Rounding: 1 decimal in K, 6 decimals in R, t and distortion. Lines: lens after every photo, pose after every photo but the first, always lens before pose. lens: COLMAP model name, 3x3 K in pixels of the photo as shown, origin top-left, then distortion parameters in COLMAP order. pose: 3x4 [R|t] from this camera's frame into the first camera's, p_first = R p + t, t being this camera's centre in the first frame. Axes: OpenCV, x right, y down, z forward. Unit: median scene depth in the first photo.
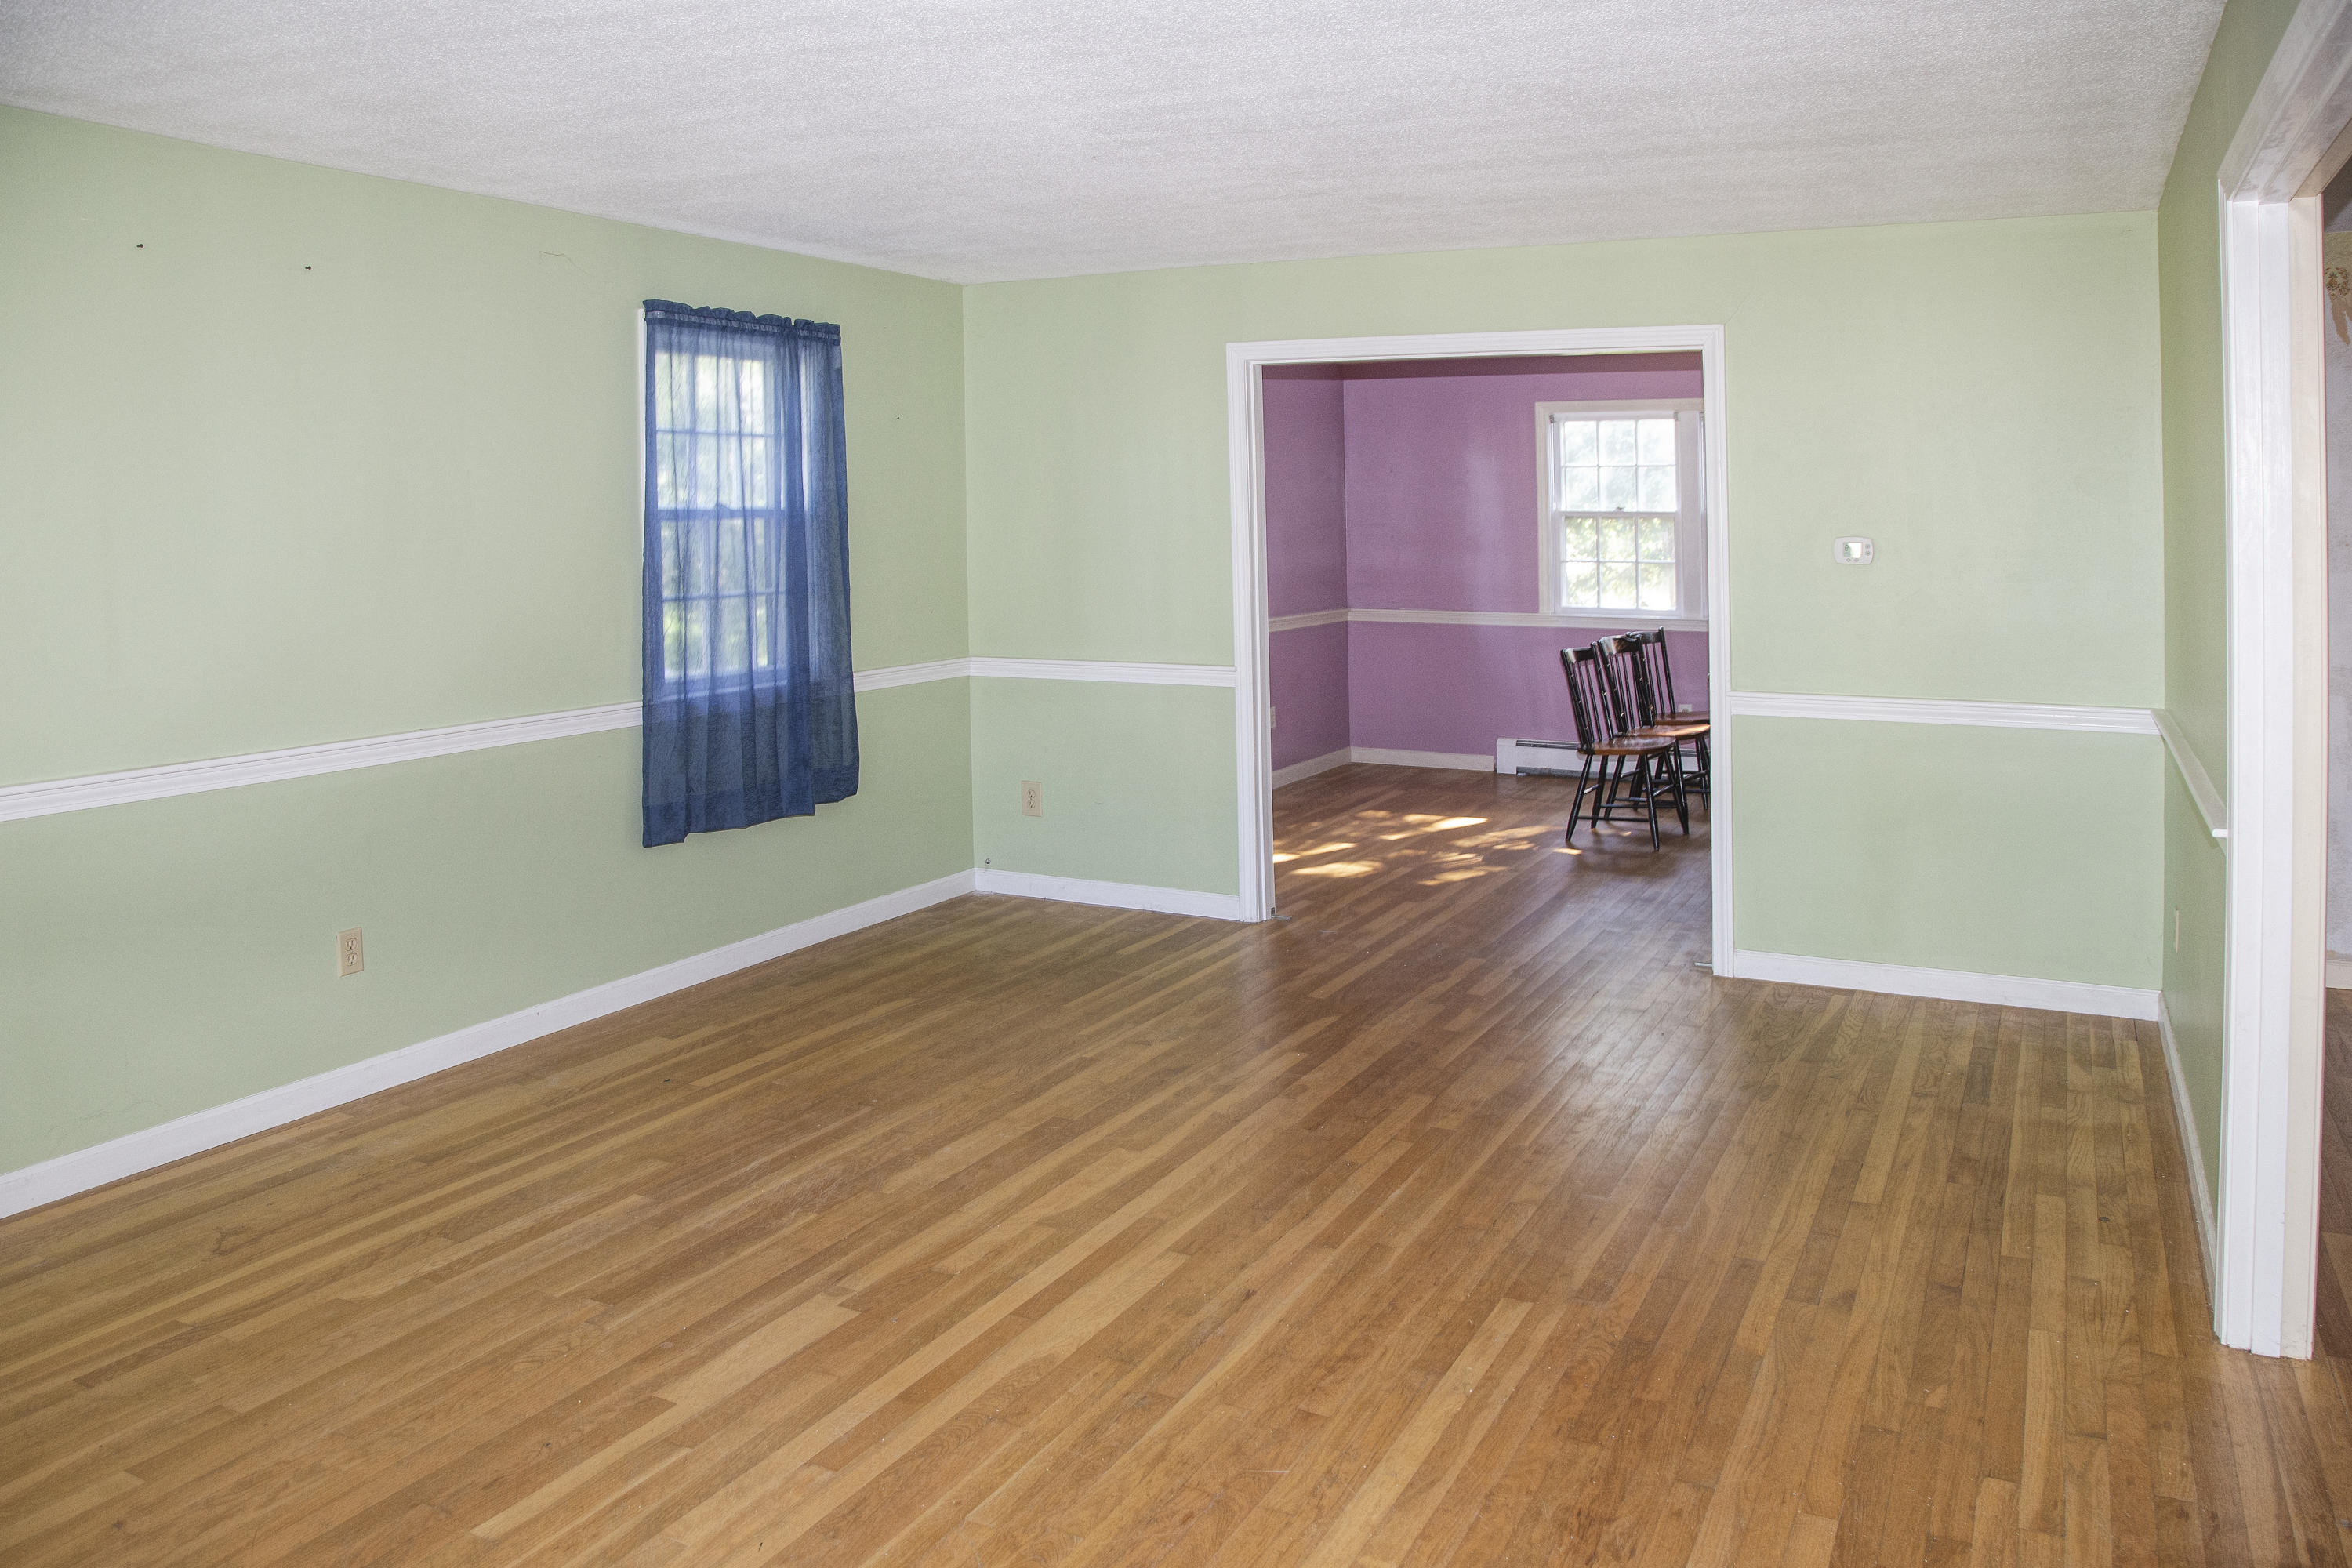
lens RADIAL K [[1763.9, 0, 1176.0], [0, 1763.9, 784.0], [0, 0, 1]] dist [-0.003508, 0.005325]
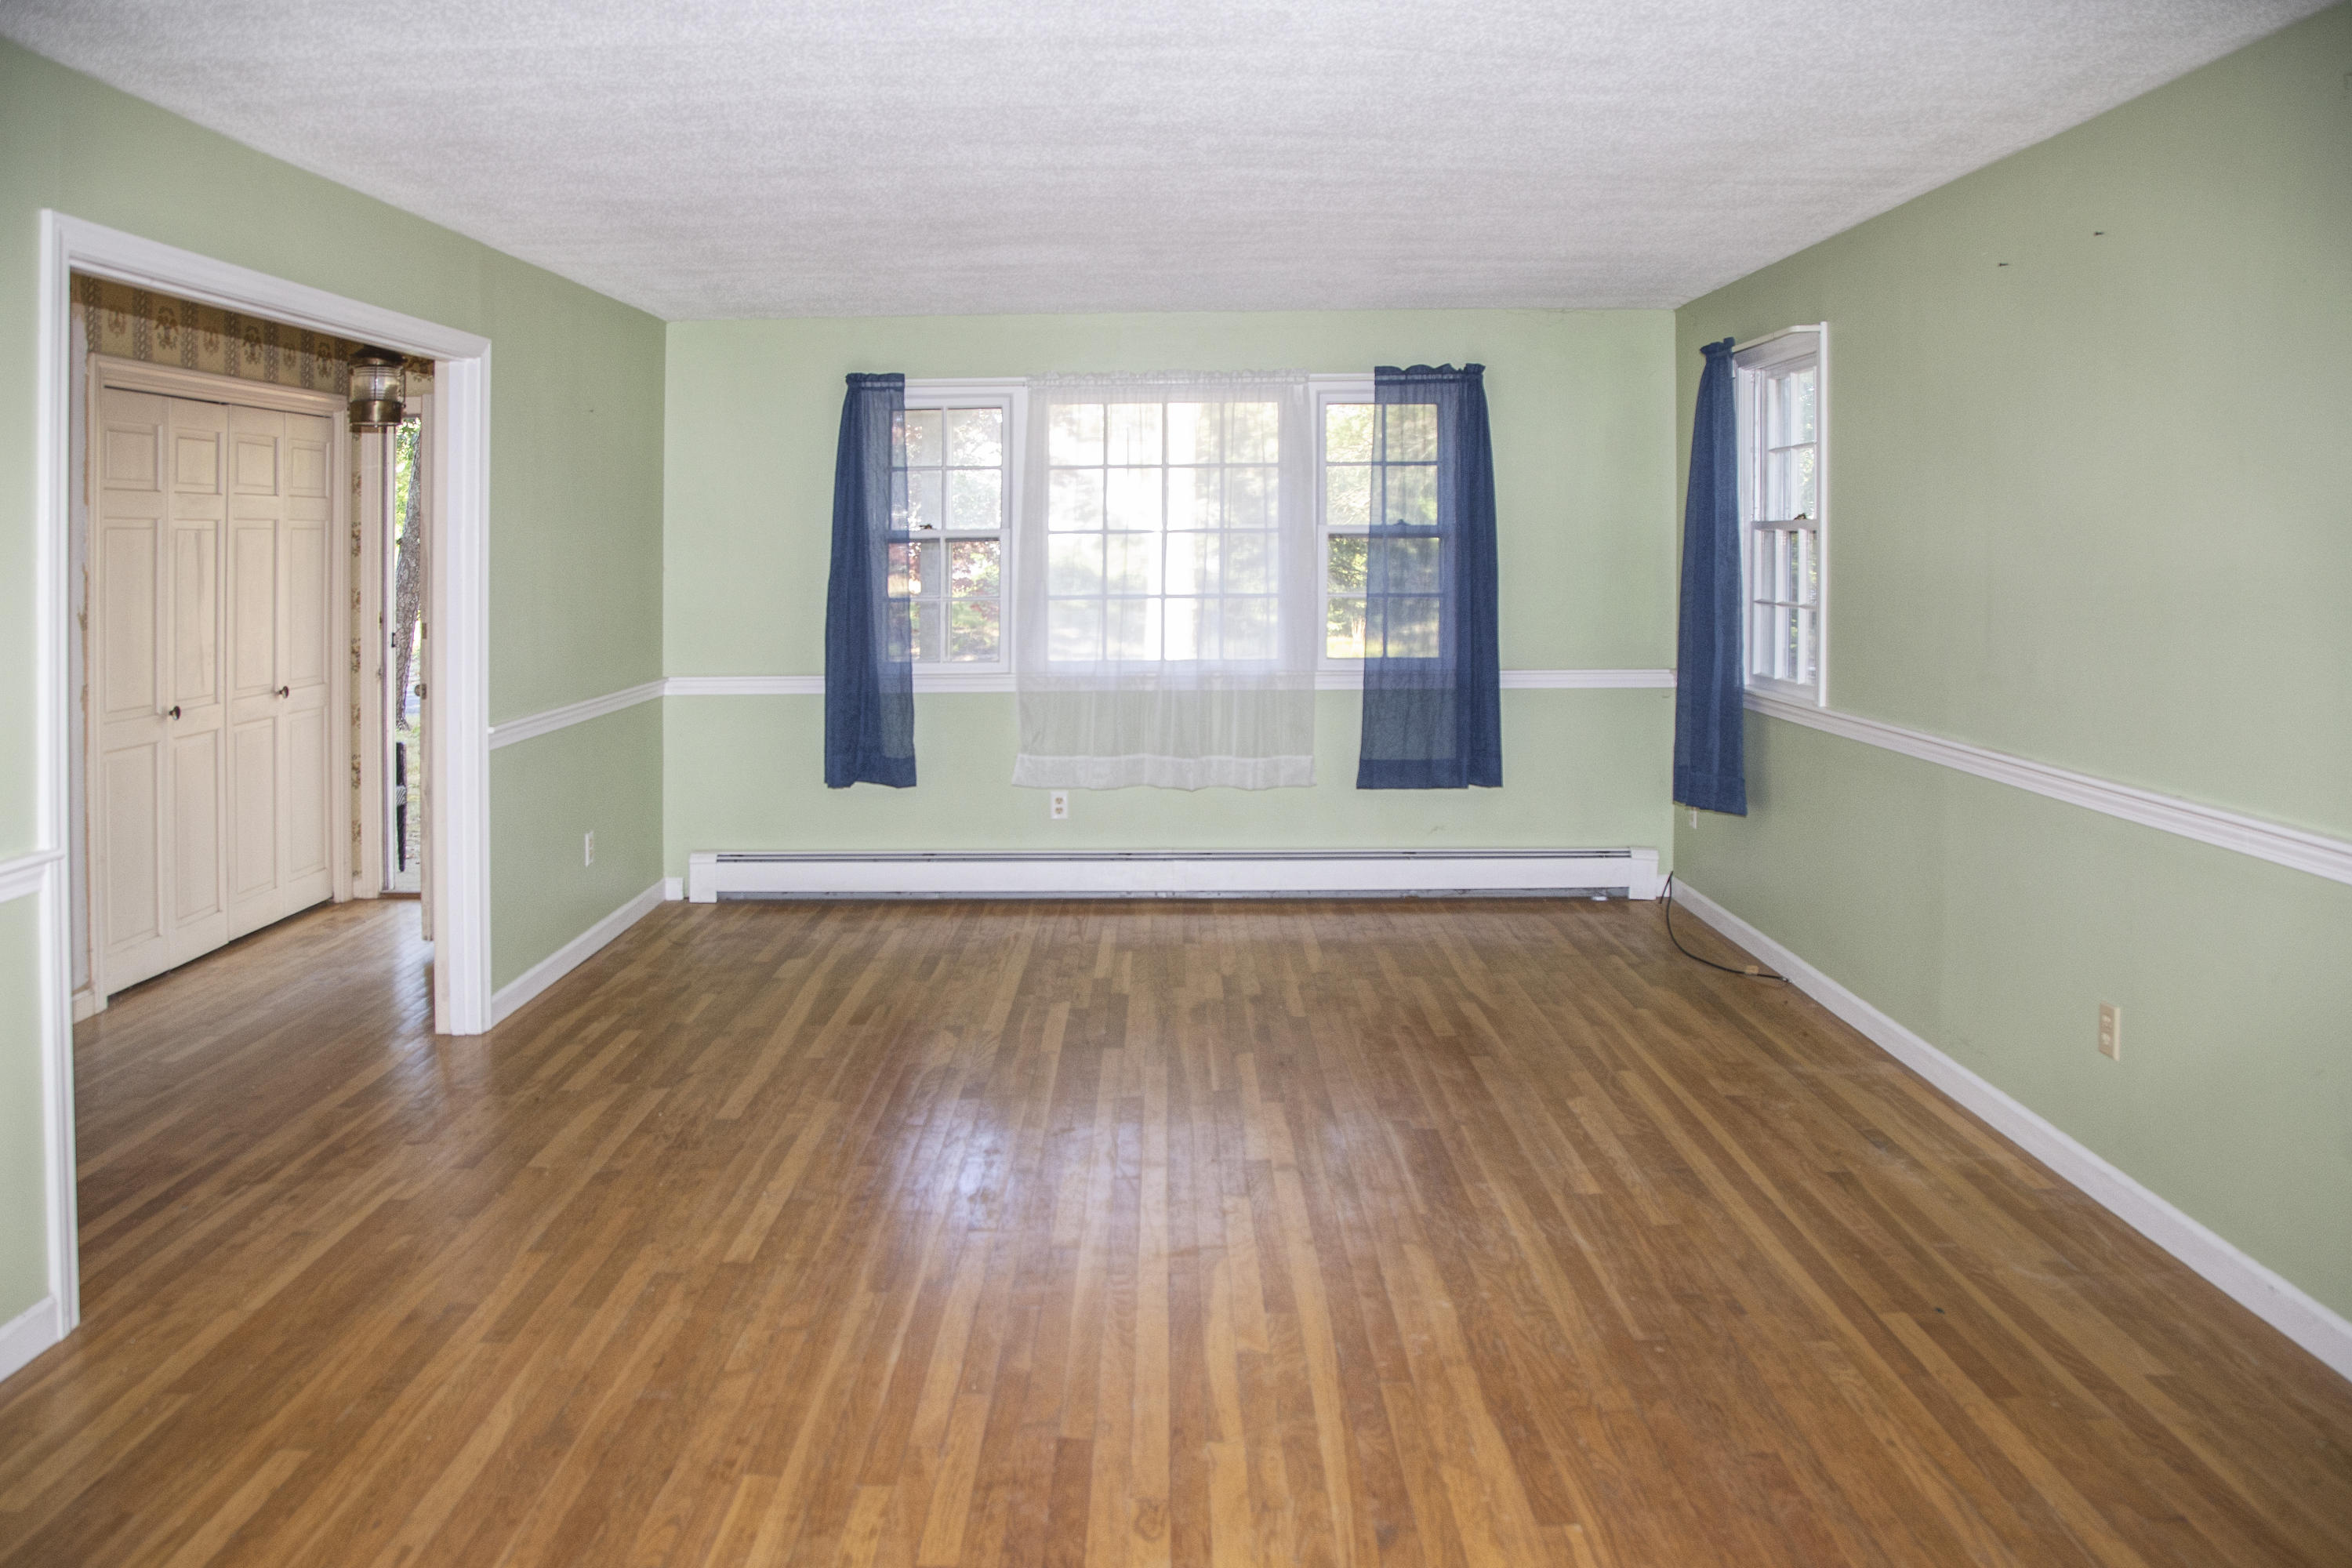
lens RADIAL K [[1763.9, 0, 1176.0], [0, 1763.9, 784.0], [0, 0, 1]] dist [-0.003508, 0.005325]
pose [[-0.889850, 0.077536, -0.449616, 0.394061], [-0.053995, 0.960633, 0.272524, -0.288589], [0.453046, 0.266782, -0.850633, 1.853644]]
